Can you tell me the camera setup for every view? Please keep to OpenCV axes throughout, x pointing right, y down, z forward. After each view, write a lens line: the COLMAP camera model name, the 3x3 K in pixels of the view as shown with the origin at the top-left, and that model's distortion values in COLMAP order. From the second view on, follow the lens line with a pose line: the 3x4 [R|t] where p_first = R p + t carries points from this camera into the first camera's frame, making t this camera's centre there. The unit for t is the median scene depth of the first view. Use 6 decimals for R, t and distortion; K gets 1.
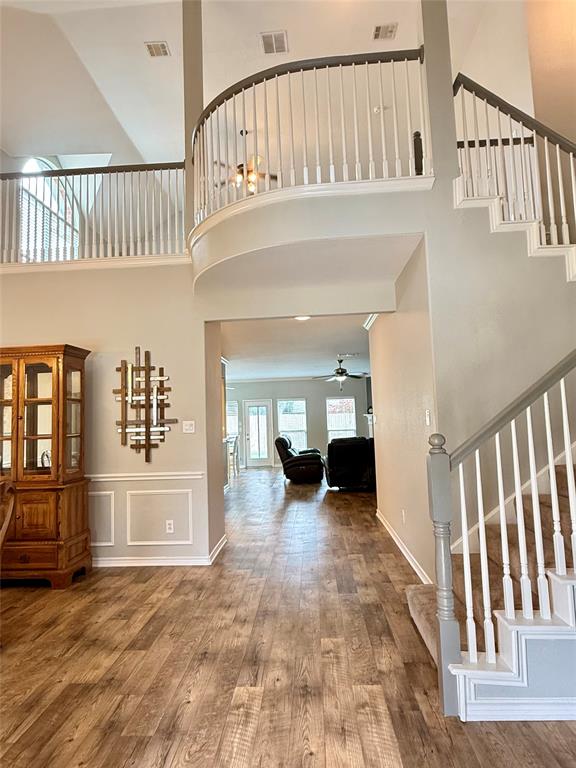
lens RADIAL K [[441.5, 0, 288.0], [0, 441.5, 384.0], [0, 0, 1]] dist [0.002420, -0.000371]
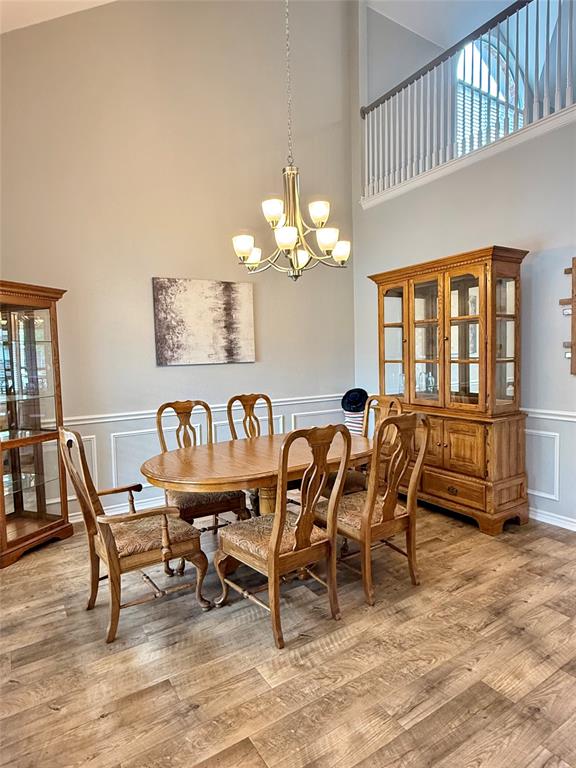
lens RADIAL K [[441.5, 0, 288.0], [0, 441.5, 384.0], [0, 0, 1]] dist [0.002420, -0.000371]
pose [[0.584196, 0.071028, -0.808498, -0.058944], [0.073922, 0.987366, 0.140155, 0.016714], [0.808239, -0.141644, 0.571565, 0.211100]]
